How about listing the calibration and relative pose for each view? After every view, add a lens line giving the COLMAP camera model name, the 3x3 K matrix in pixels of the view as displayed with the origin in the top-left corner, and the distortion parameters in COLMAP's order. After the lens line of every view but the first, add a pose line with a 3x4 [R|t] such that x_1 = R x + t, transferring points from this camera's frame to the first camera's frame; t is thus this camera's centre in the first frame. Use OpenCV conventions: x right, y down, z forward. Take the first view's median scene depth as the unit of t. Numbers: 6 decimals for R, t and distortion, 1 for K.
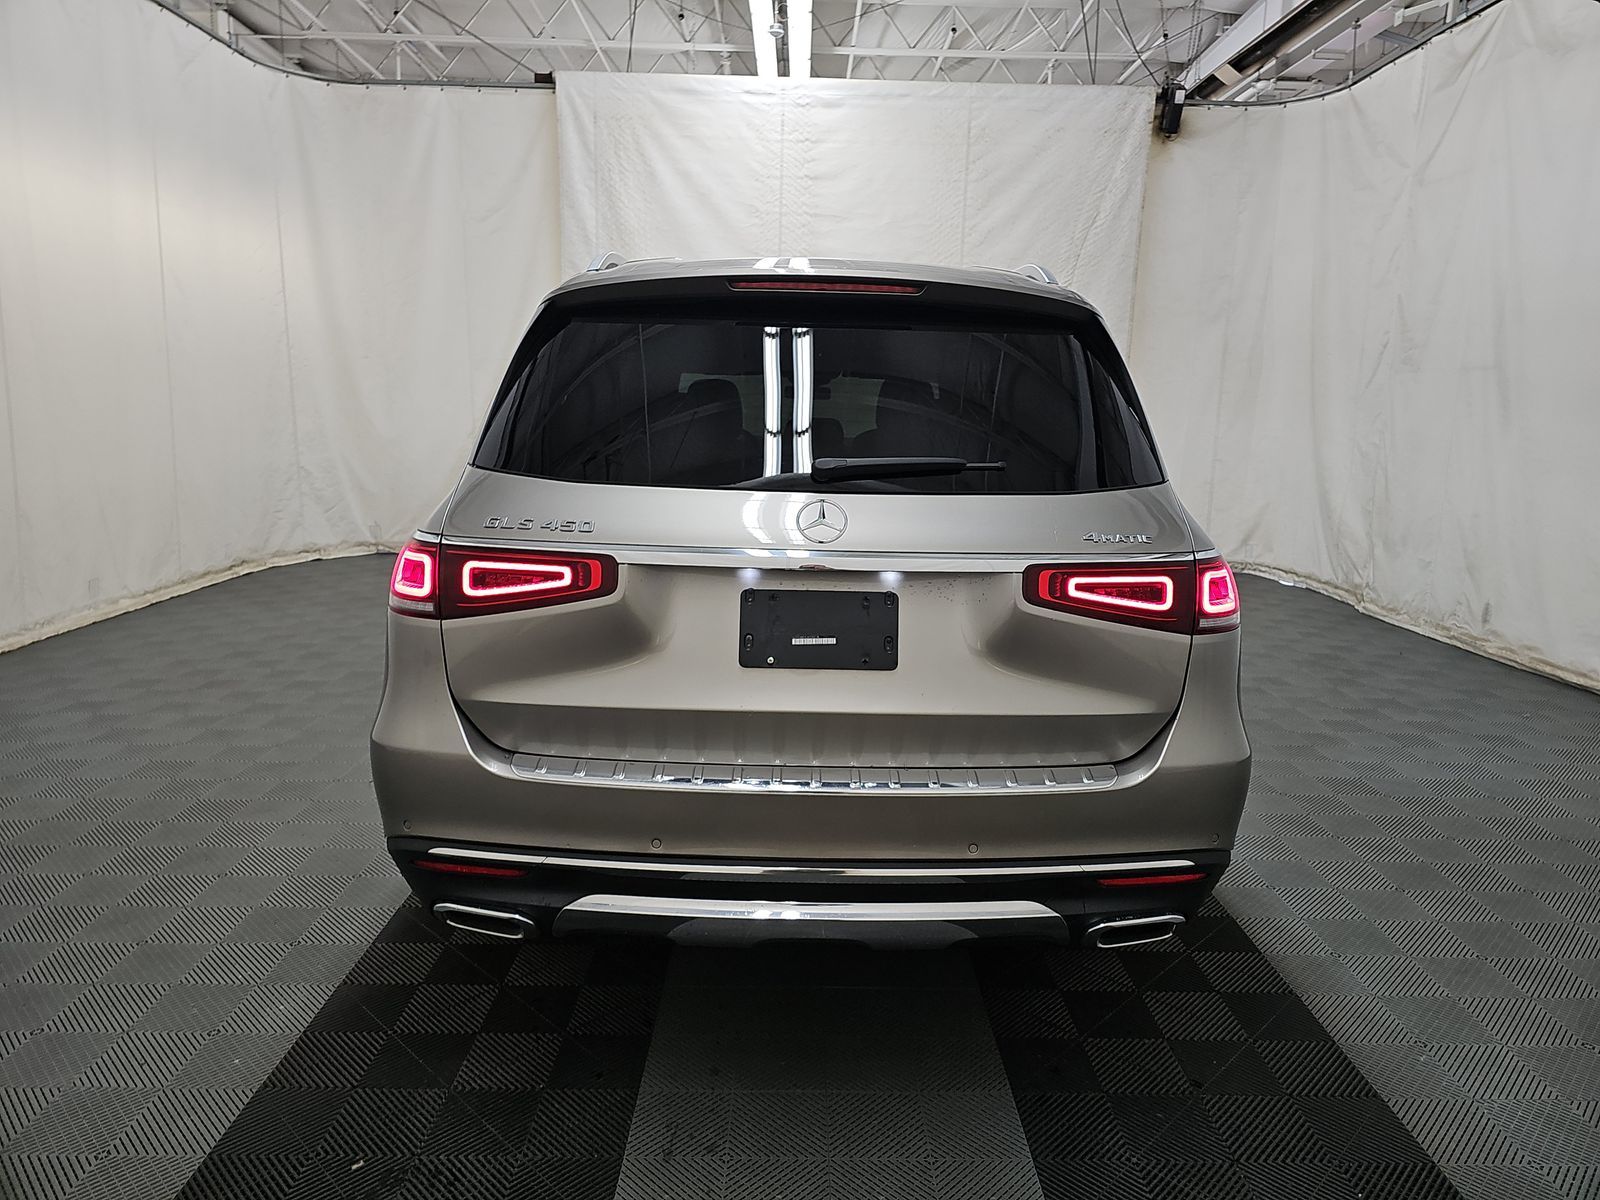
lens RADIAL K [[1041.0, 0, 797.0], [0, 1041.0, 589.7], [0, 0, 1]] dist [0.034226, -0.032501]
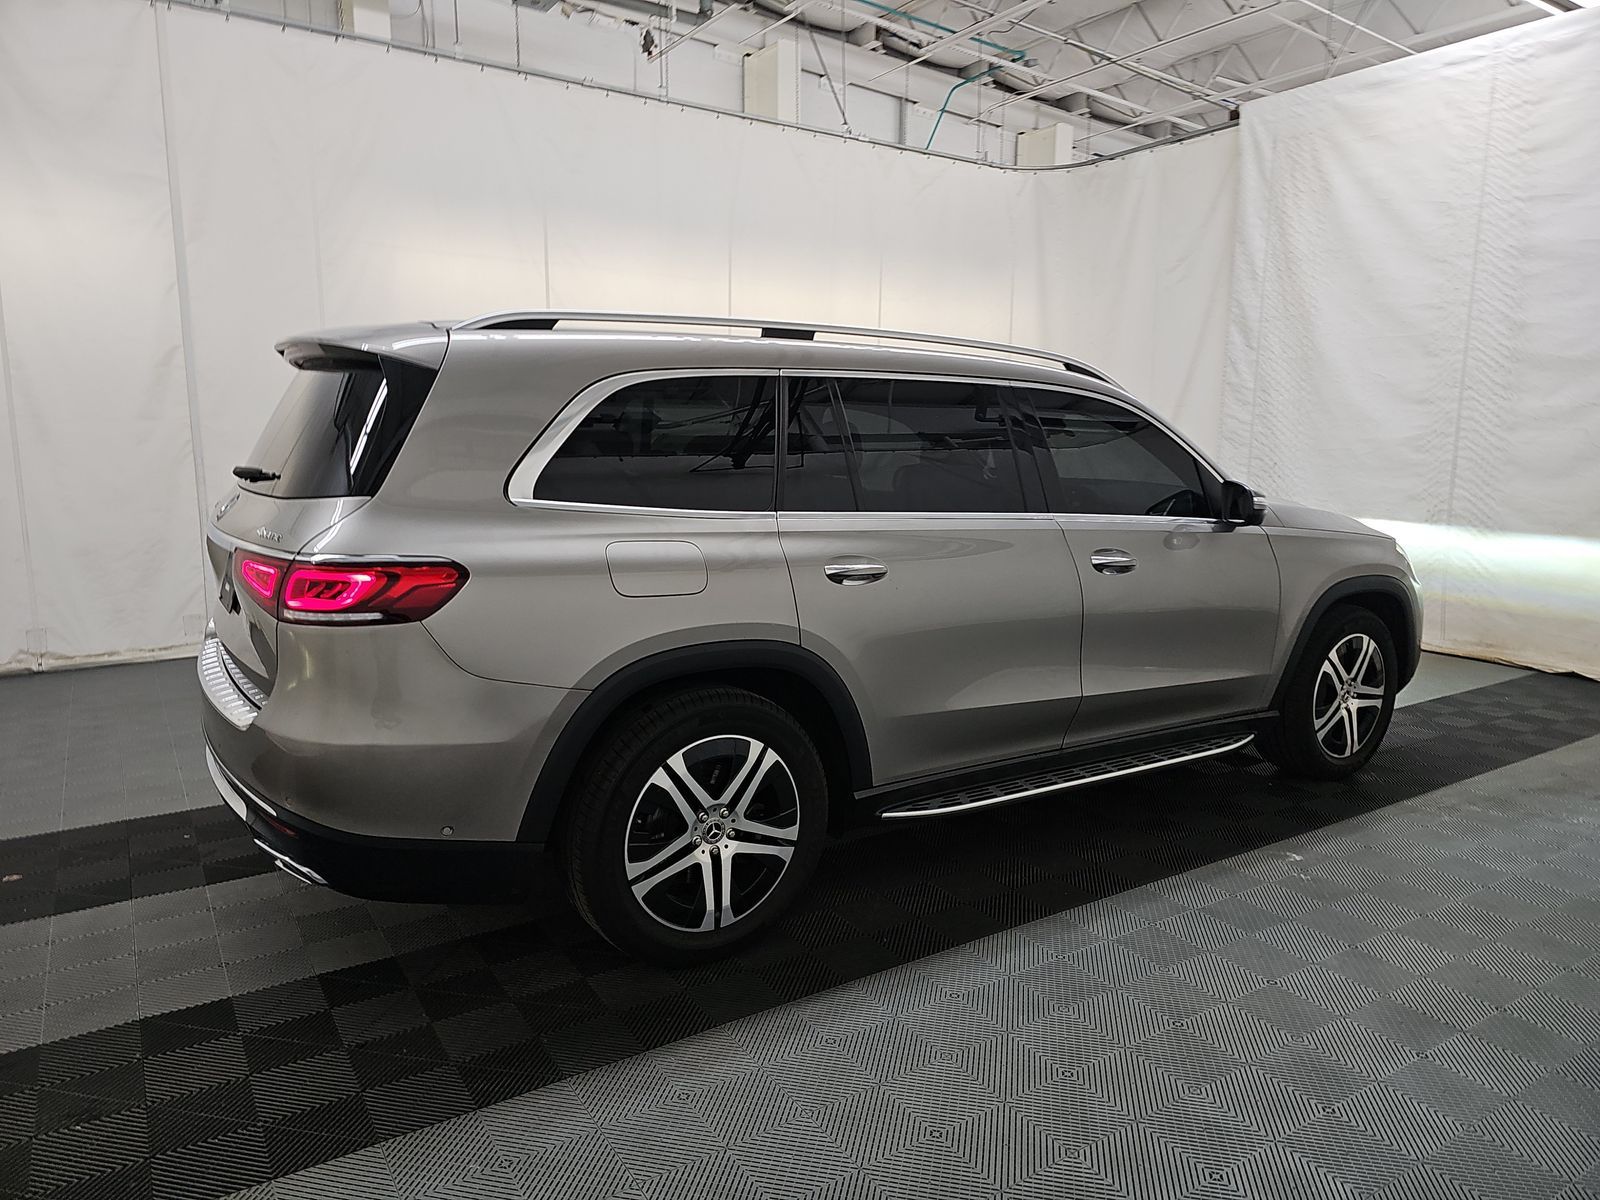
lens RADIAL K [[1041.0, 0, 784.5], [0, 1041.0, 600.4], [0, 0, 1]] dist [0.034226, -0.032501]
pose [[0.520290, 0.121843, -0.845253, 0.415771], [-0.143416, 0.988179, 0.054167, -0.038450], [0.841861, 0.093041, 0.531613, 0.179210]]
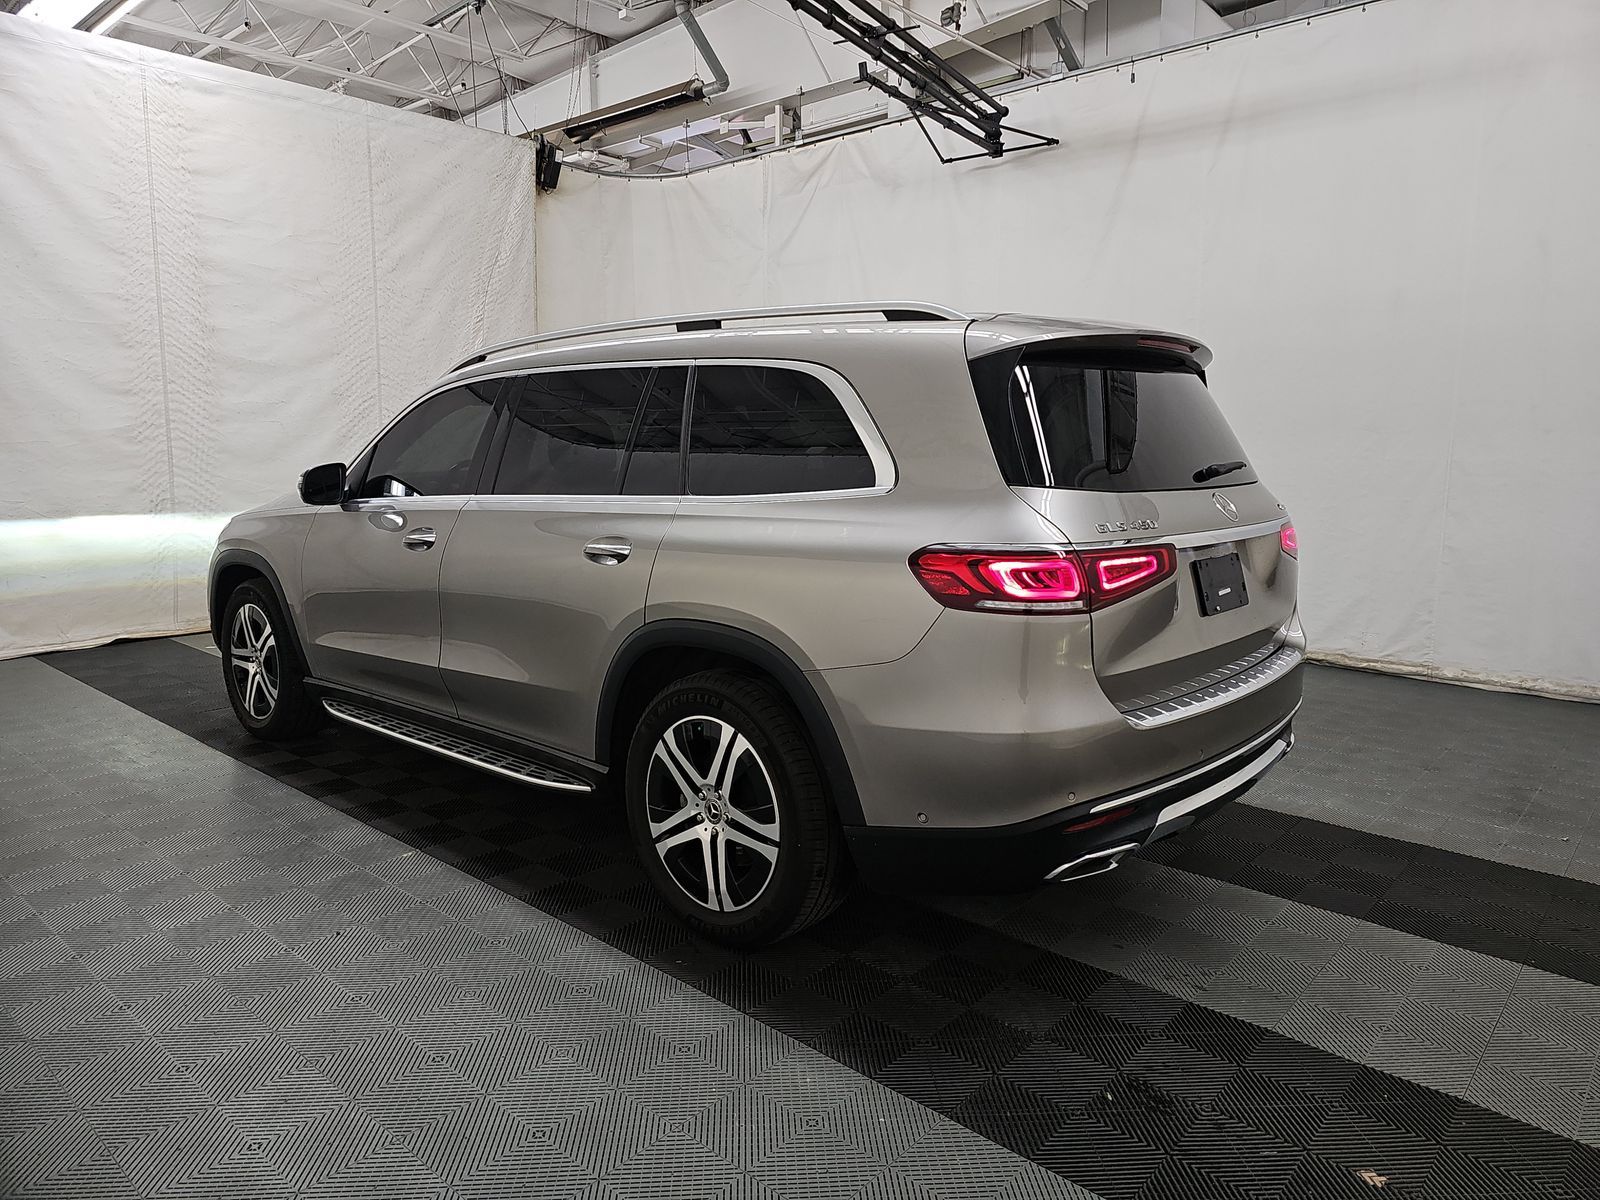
lens RADIAL K [[1041.0, 0, 803.2], [0, 1041.0, 599.4], [0, 0, 1]] dist [0.034226, -0.032501]
pose [[0.680347, -0.128072, 0.721613, -0.305655], [0.143052, 0.988881, 0.040636, -0.017664], [-0.718794, 0.075581, 0.691103, 0.089300]]
